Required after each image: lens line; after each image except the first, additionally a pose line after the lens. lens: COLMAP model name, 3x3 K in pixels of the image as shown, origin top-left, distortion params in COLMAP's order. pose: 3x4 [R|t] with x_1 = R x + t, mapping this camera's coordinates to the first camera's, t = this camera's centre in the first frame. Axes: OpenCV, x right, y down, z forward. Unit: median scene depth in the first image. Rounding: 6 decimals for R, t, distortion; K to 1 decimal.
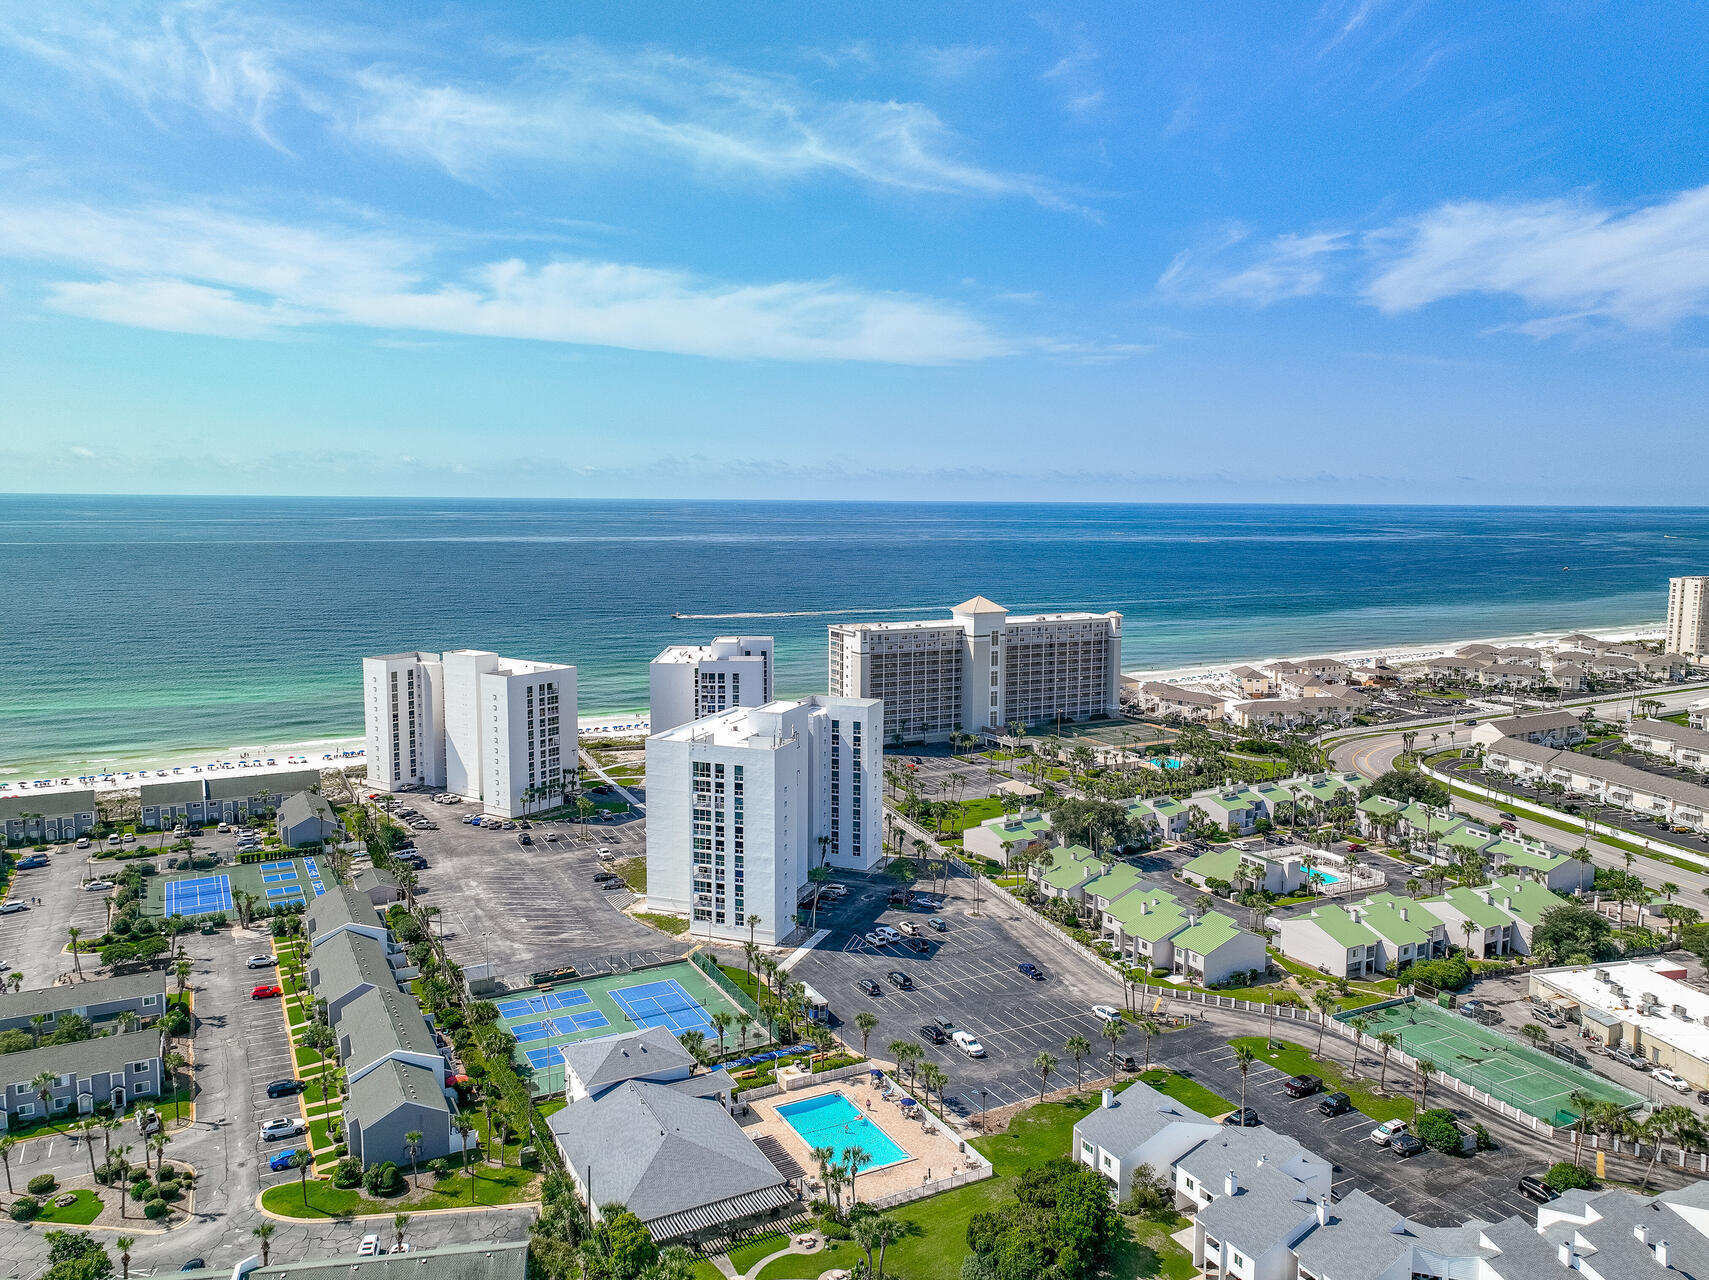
lens RADIAL K [[1232.5, 0, 872.2], [0, 1232.5, 656.7], [0, 0, 1]] dist [0.007694, 0.011100]
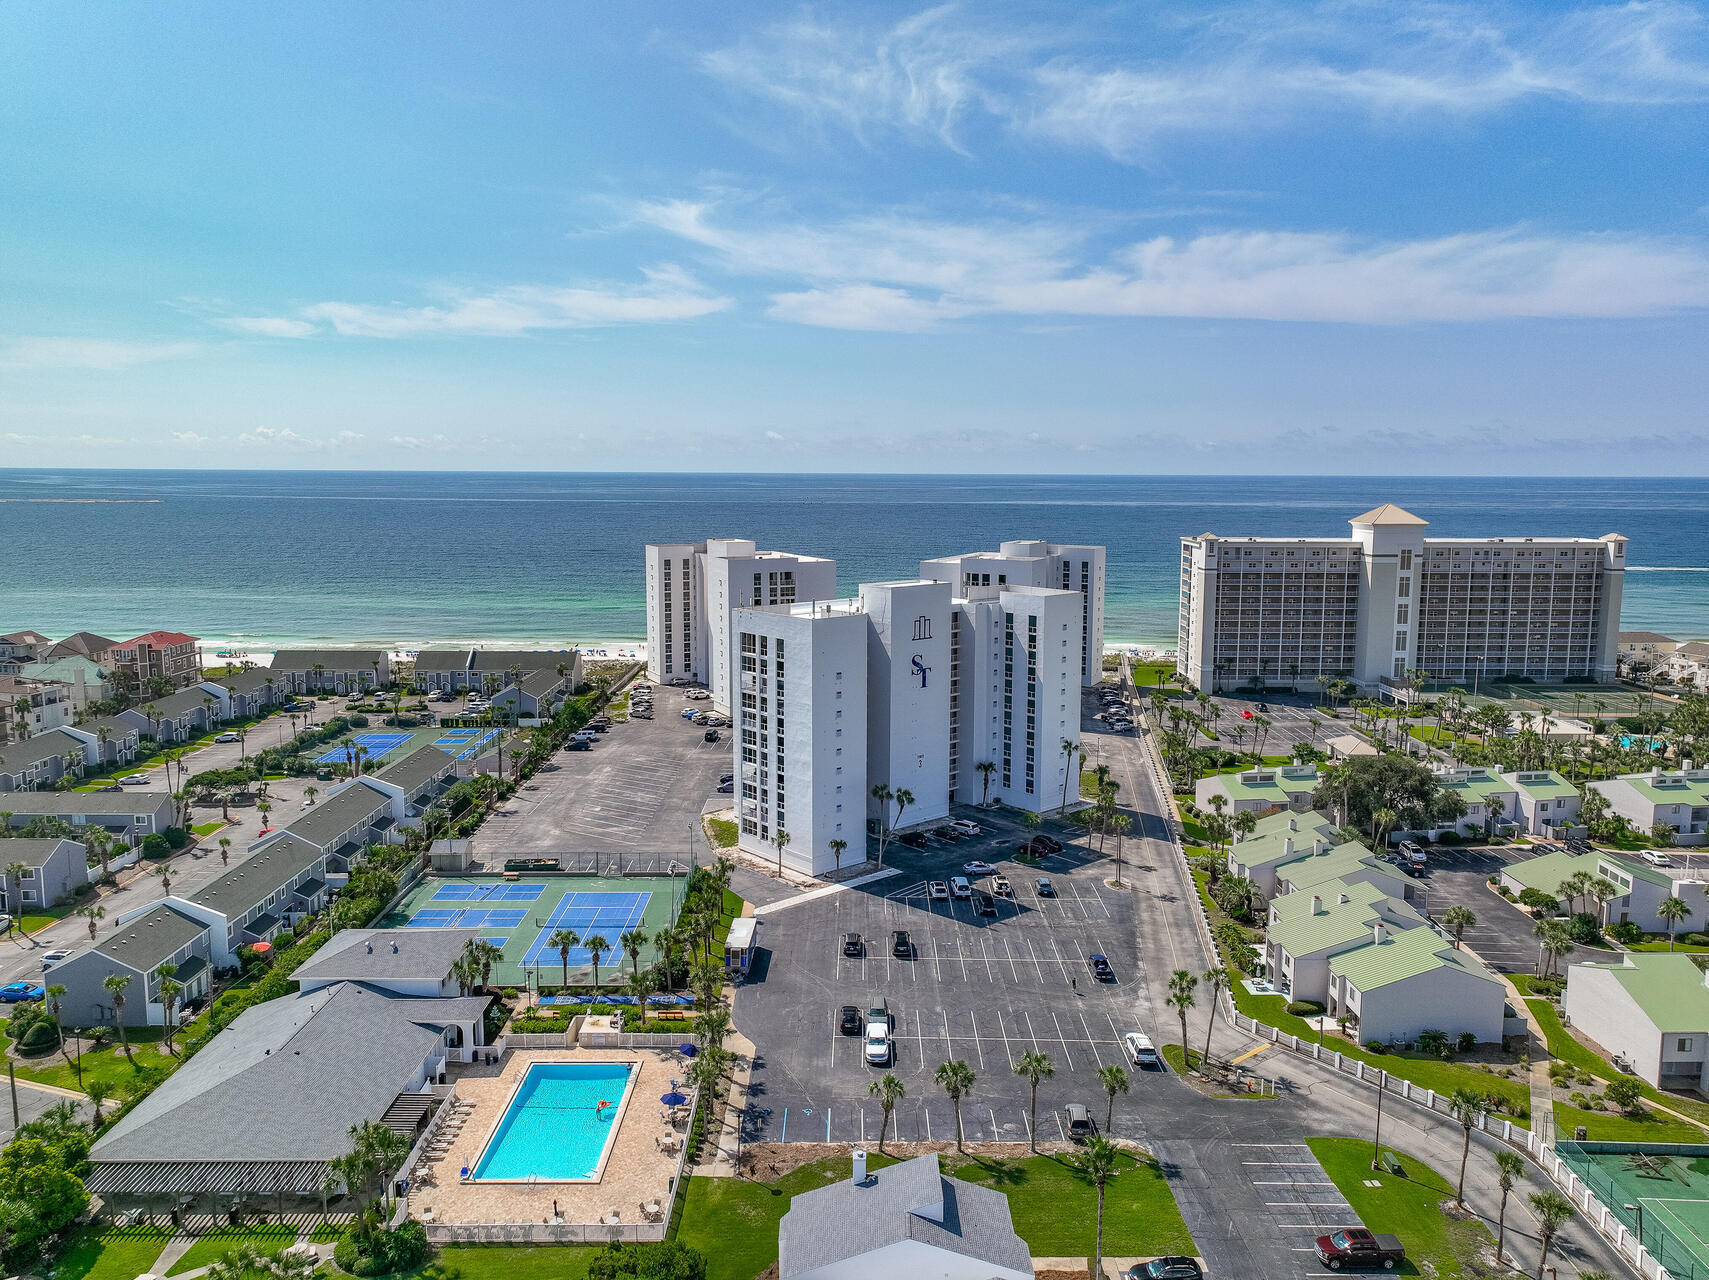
lens RADIAL K [[1232.5, 0, 882.3], [0, 1232.5, 644.3], [0, 0, 1]] dist [0.007694, 0.011100]
pose [[0.881670, 0.061193, -0.467882, 0.246216], [-0.057817, 0.998094, 0.021589, 0.055773], [0.468311, 0.008017, 0.883527, 0.268943]]
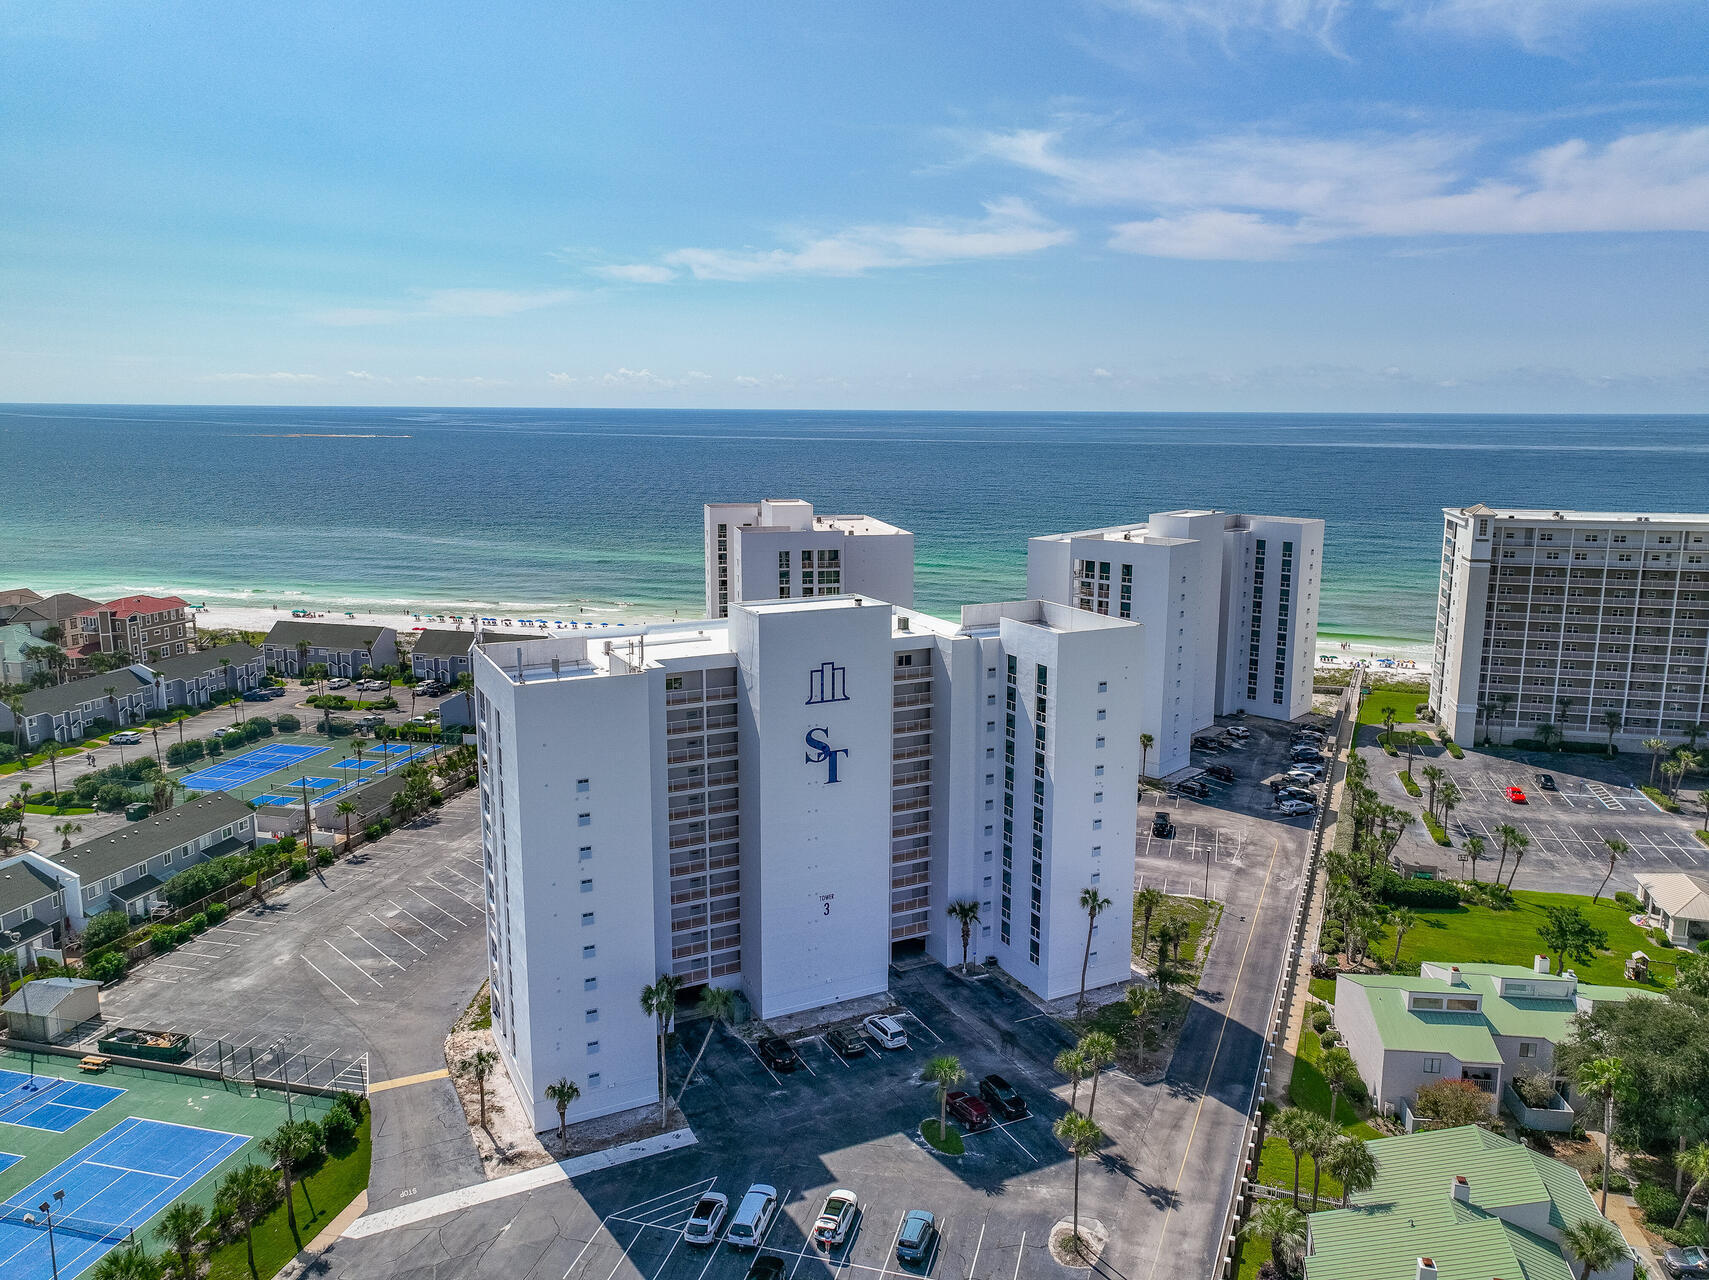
lens RADIAL K [[1223.0, 0, 891.5], [0, 1223.0, 681.1], [0, 0, 1]] dist [0.003571, 0.019923]
pose [[0.729924, 0.144439, -0.668093, 0.220614], [-0.087686, 0.989129, 0.118043, 0.011986], [0.677881, -0.027580, 0.734654, 0.611839]]
